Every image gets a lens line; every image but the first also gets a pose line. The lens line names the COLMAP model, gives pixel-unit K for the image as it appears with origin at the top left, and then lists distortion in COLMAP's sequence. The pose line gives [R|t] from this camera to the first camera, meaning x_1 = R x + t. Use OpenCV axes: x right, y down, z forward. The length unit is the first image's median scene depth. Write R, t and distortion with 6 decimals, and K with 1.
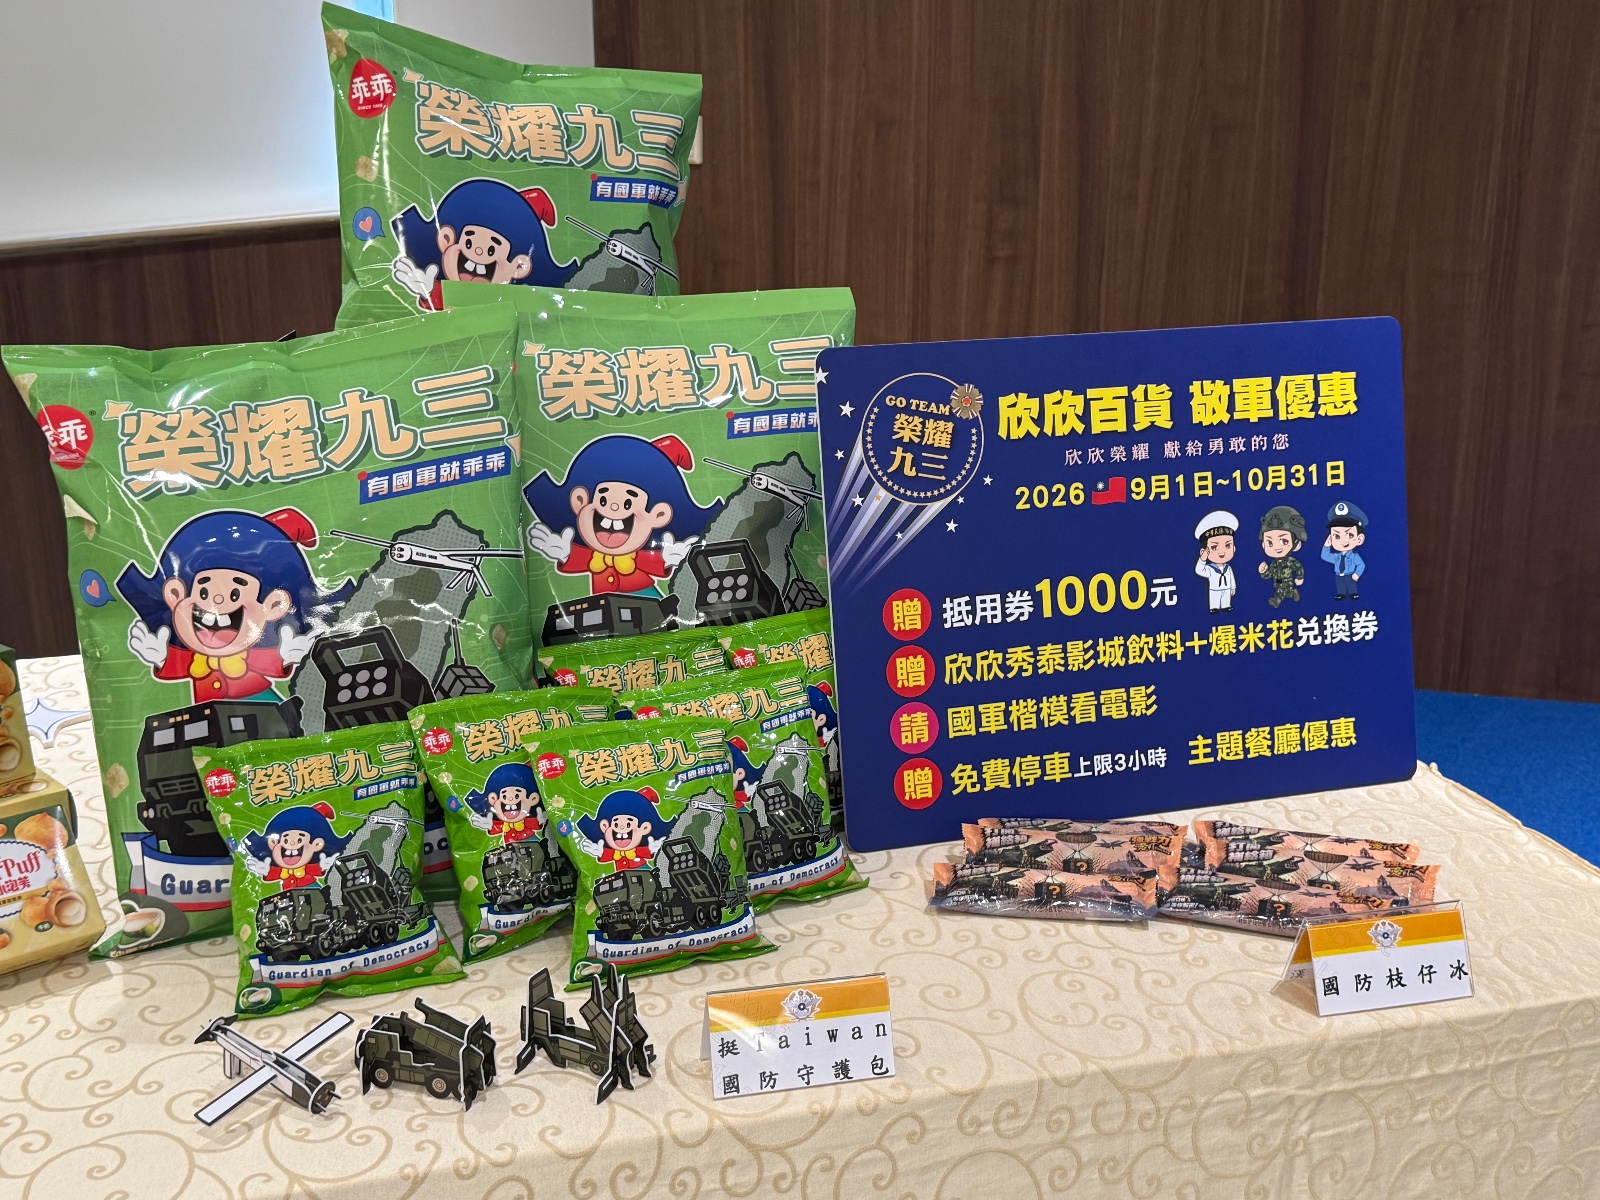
lens RADIAL K [[1798.7, 0, 800.0], [0, 1798.7, 600.0], [0, 0, 1]] dist [0.234265, -0.592731]
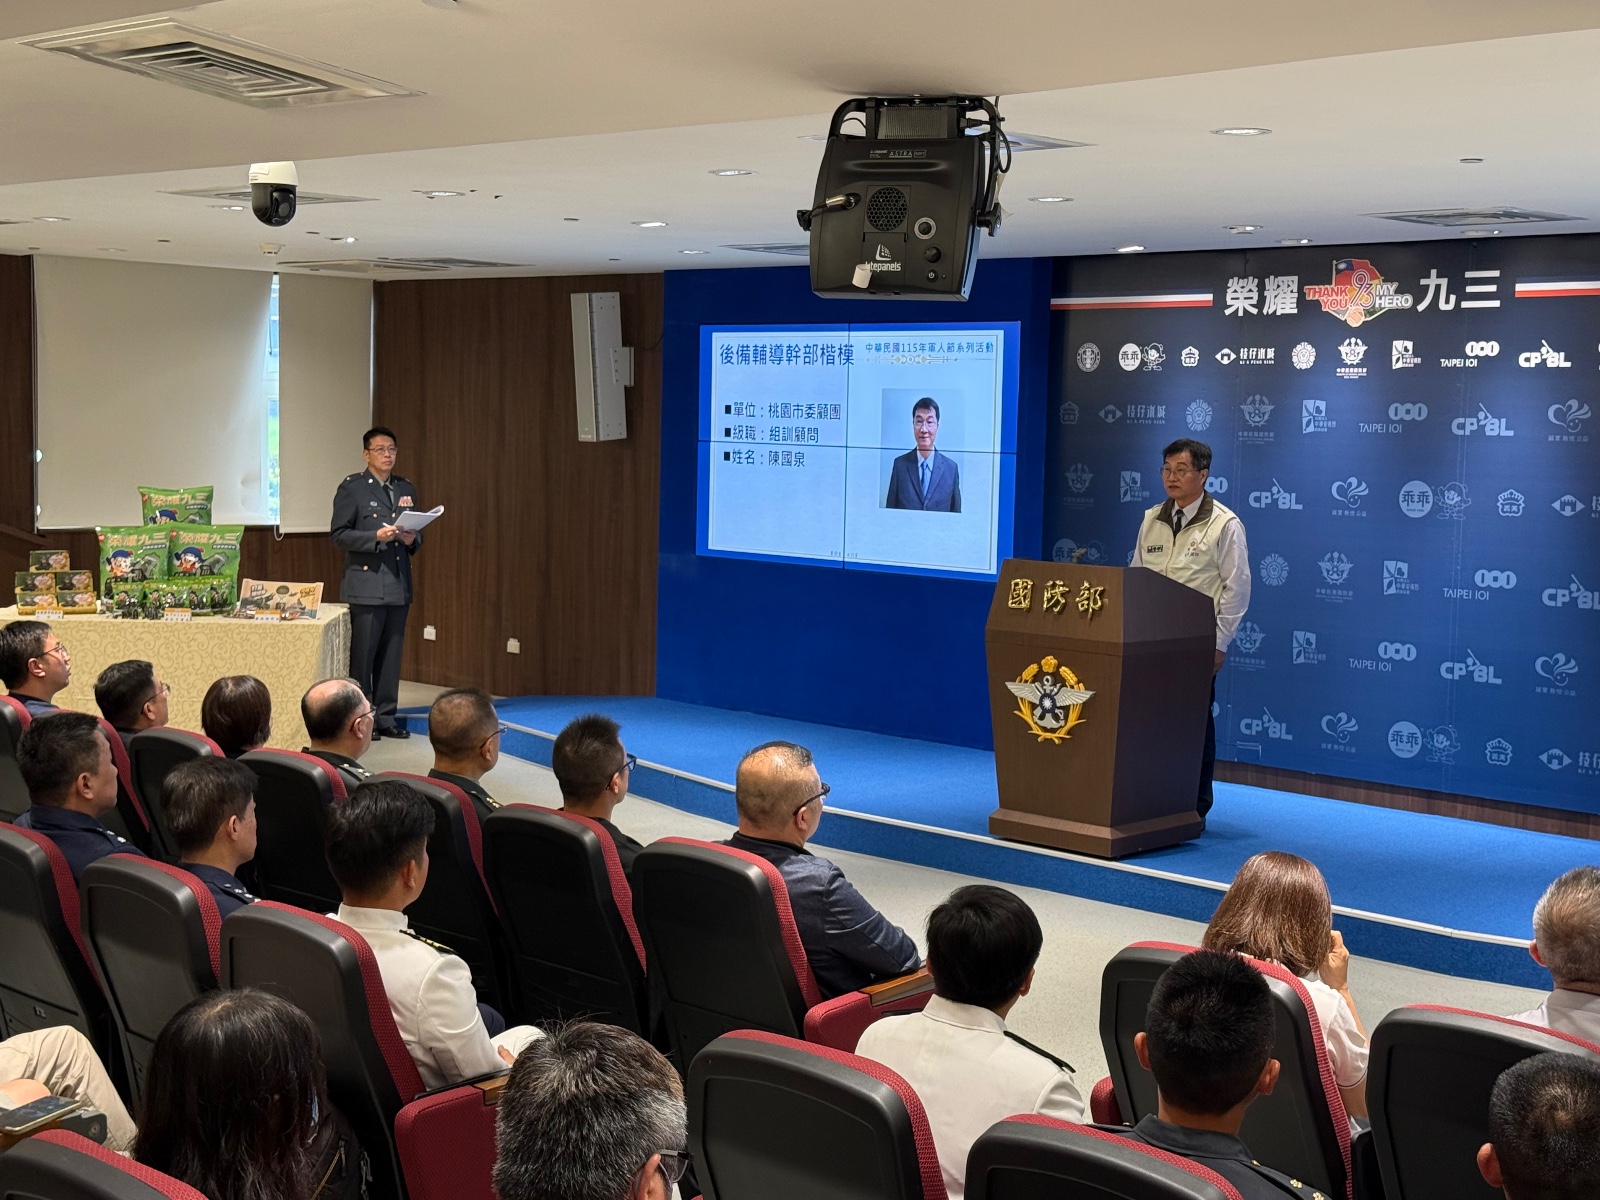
lens RADIAL K [[2291.3, 0, 800.0], [0, 2291.3, 600.0], [0, 0, 1]] dist [0.136270, -0.000851]
pose [[0.979575, 0.038129, -0.197434, 3.709165], [-0.077987, 0.977045, -0.198247, 1.578389], [0.185342, 0.209595, 0.960061, -6.500887]]
